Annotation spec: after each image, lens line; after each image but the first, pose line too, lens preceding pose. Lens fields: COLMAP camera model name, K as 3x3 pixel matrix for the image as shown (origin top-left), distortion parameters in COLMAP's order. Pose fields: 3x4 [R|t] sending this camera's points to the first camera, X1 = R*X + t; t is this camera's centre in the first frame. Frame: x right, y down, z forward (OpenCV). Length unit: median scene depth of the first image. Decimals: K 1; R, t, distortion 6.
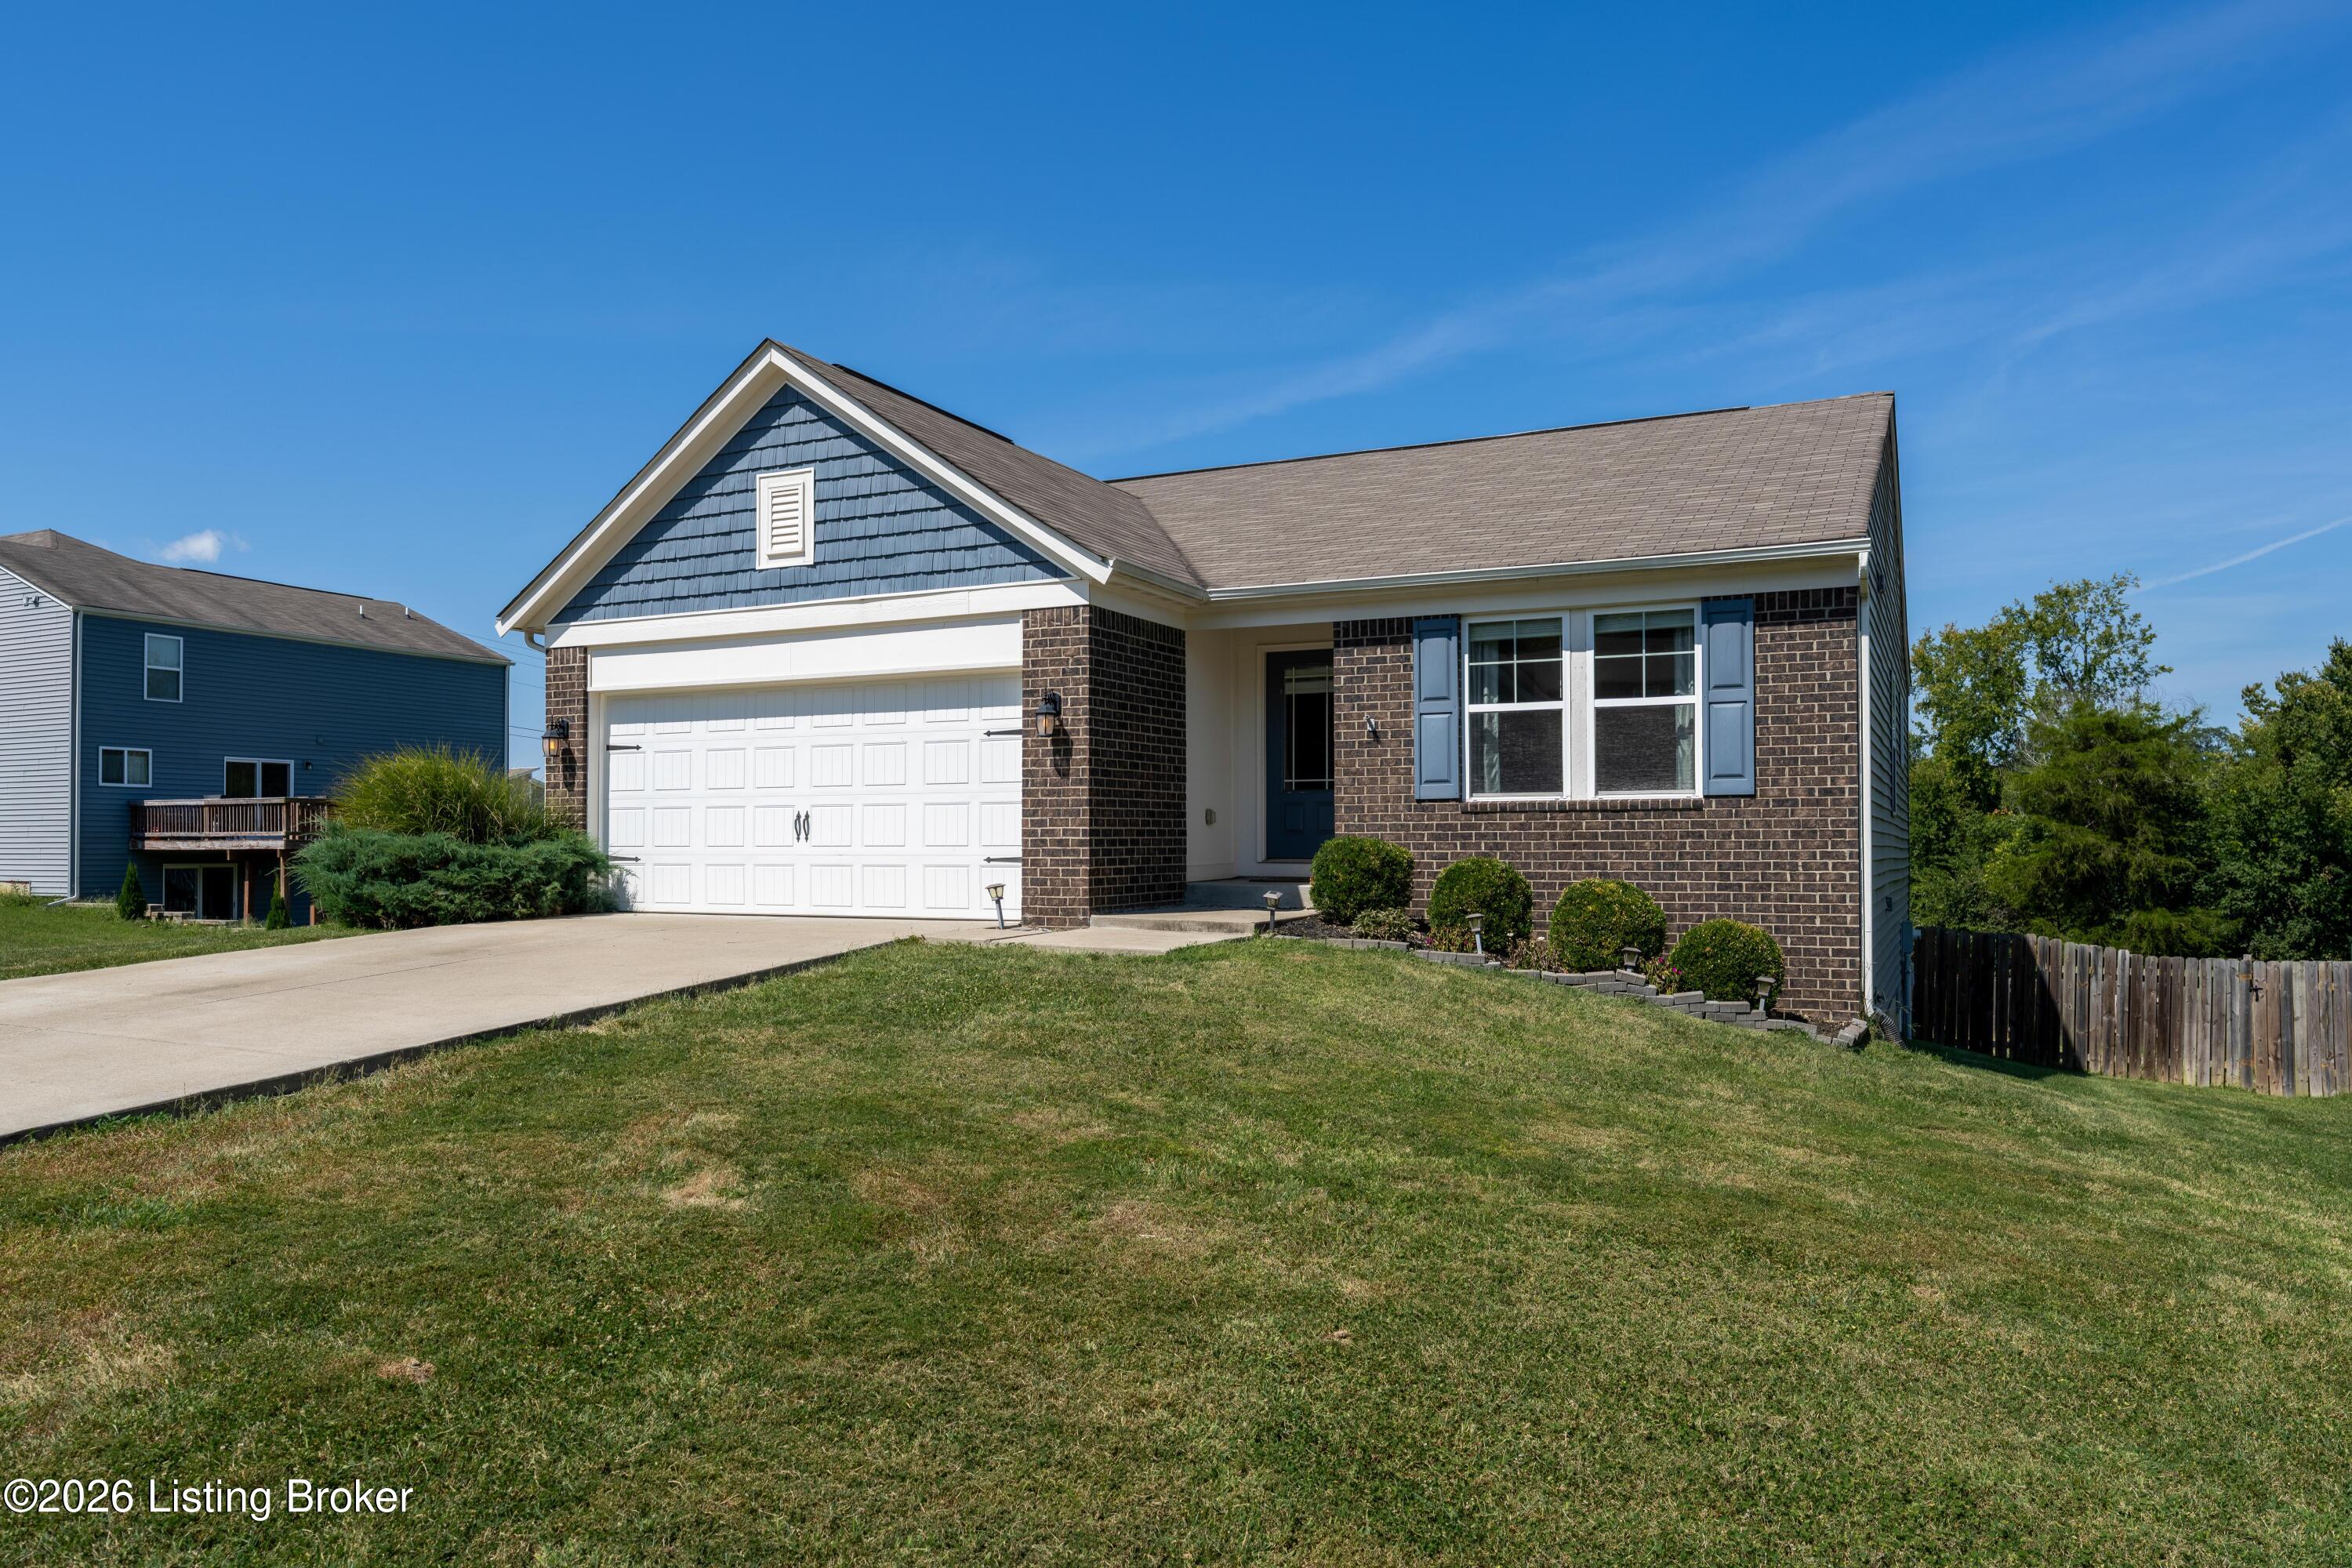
lens RADIAL K [[1505.9, 0, 1176.0], [0, 1505.9, 784.0], [0, 0, 1]] dist [0.002608, -0.000074]
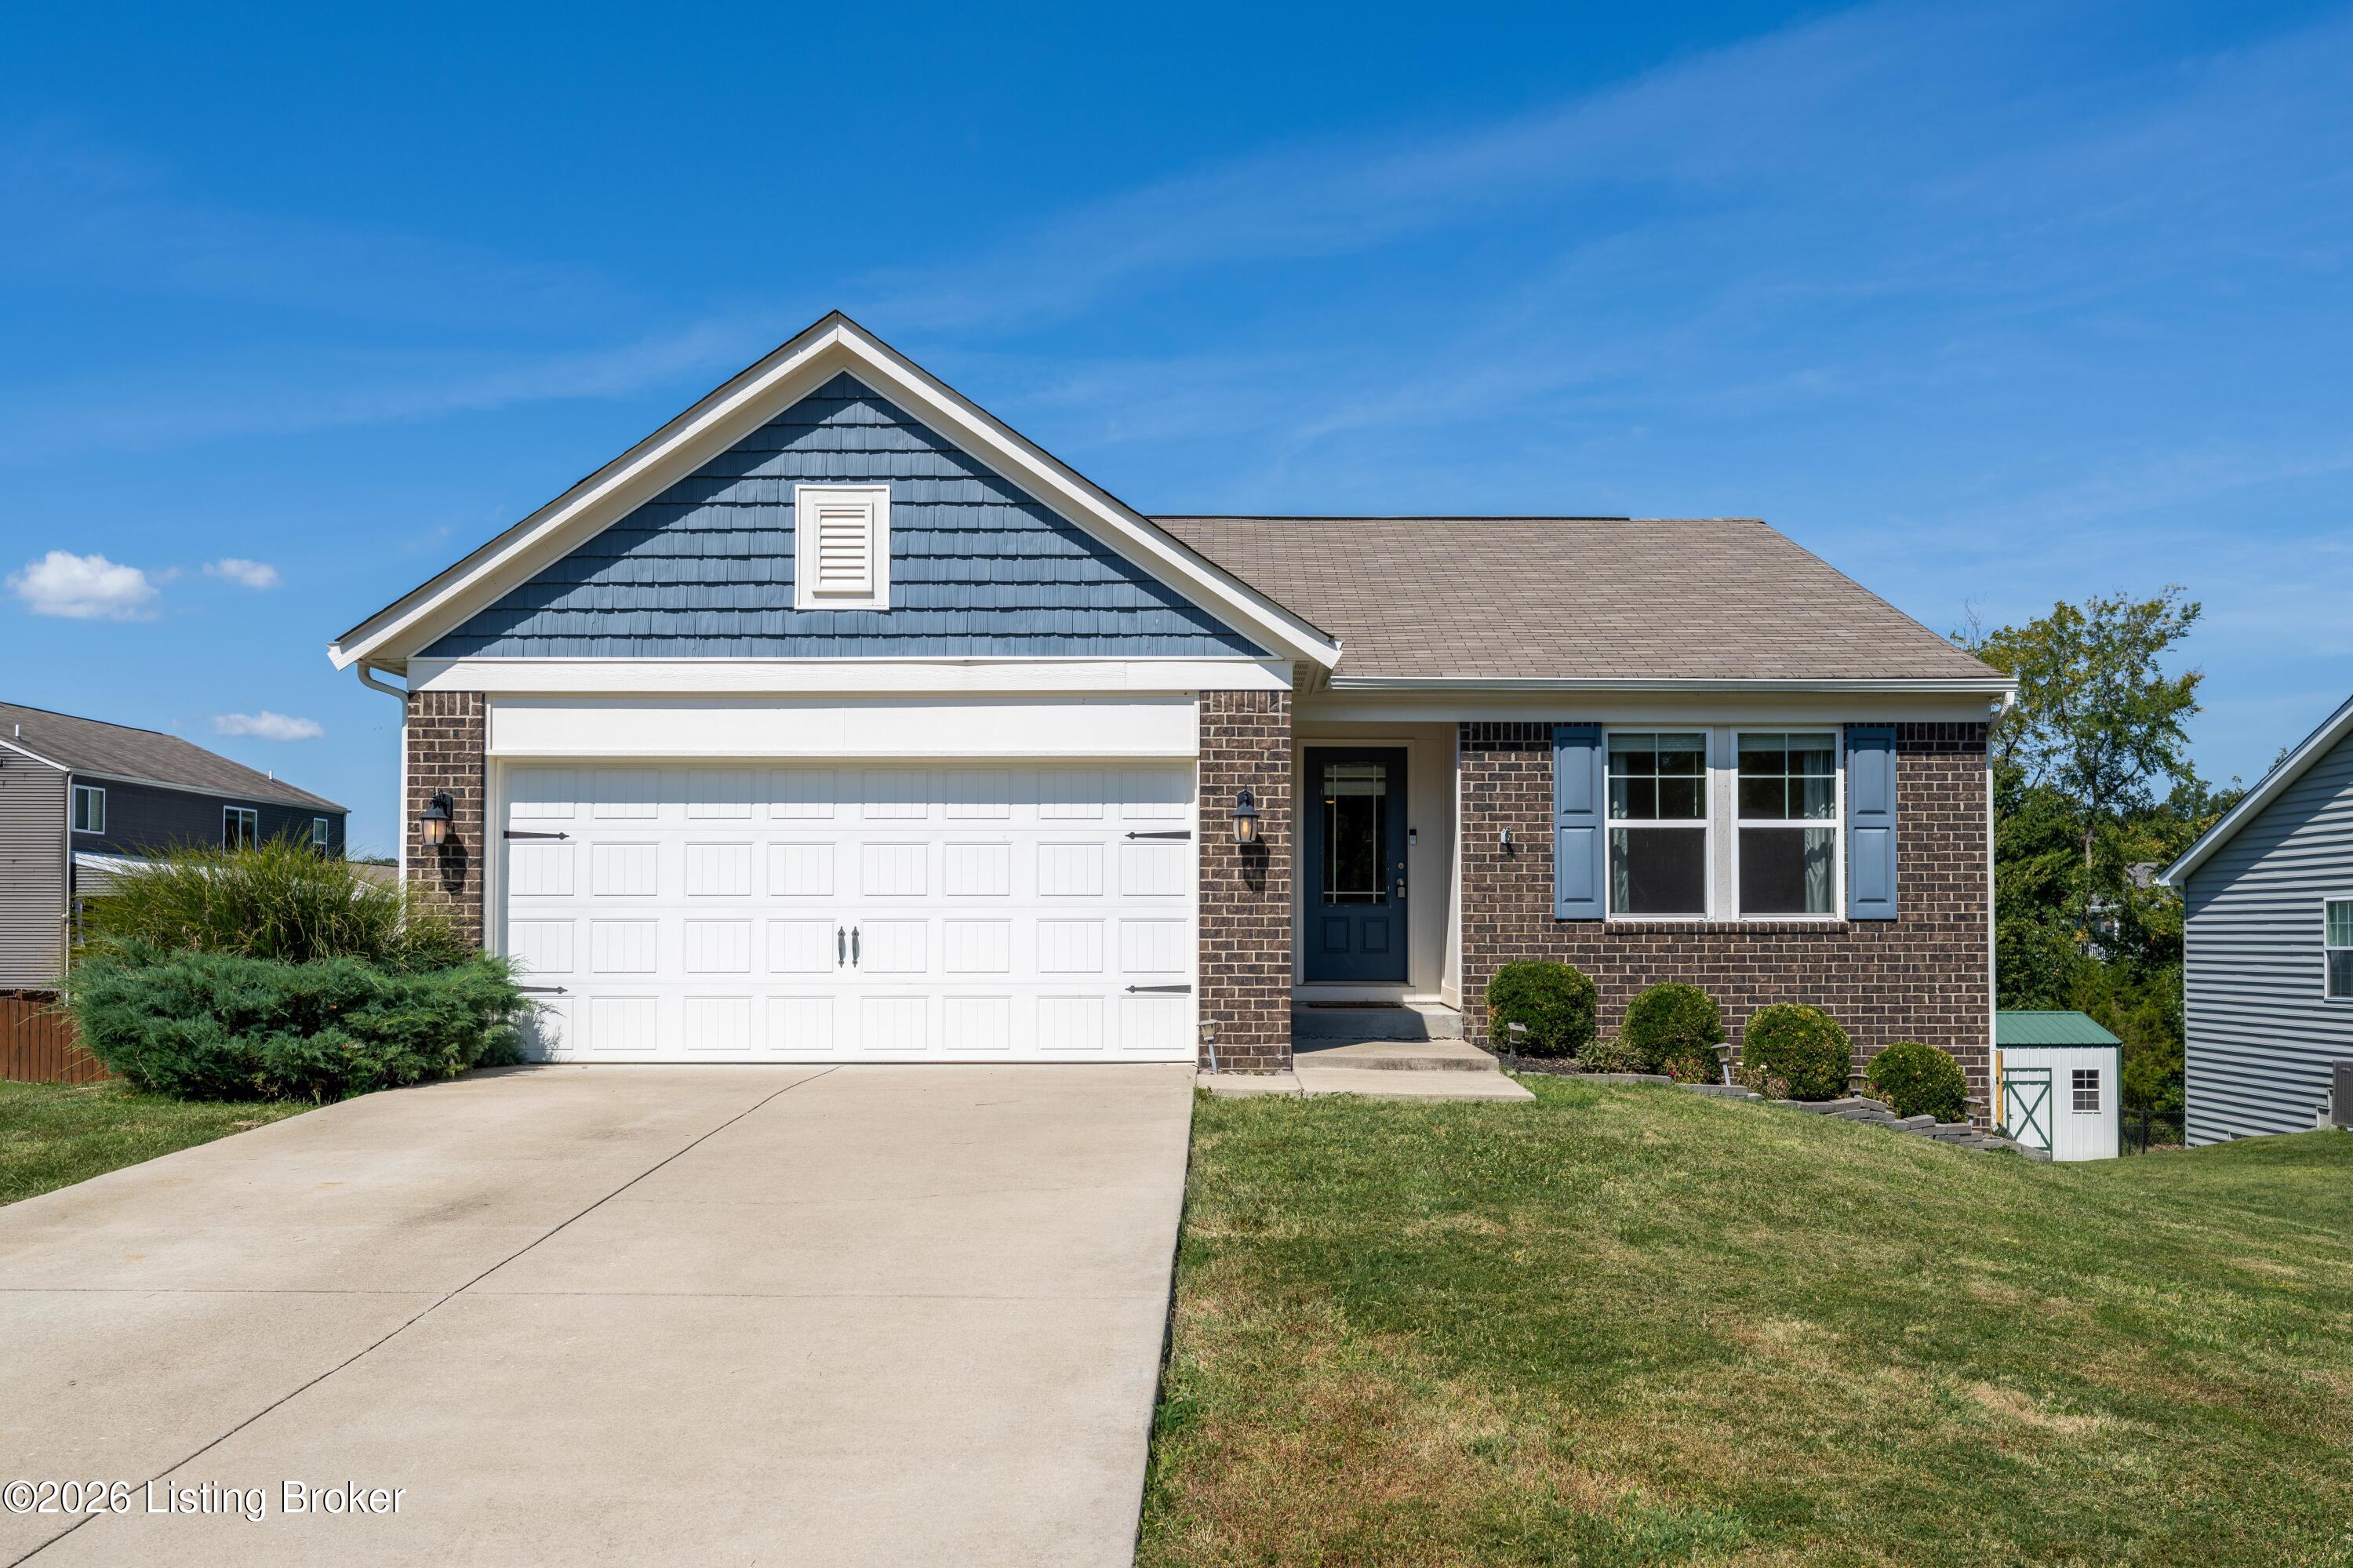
lens RADIAL K [[1717.4, 0, 1217.6], [0, 1717.4, 866.1], [0, 0, 1]] dist [0.002517, 0.000630]
pose [[0.901676, 0.019651, 0.431965, -0.496345], [-0.018495, 0.999805, -0.006877, -0.011466], [-0.432016, -0.001789, 0.901864, 0.135158]]
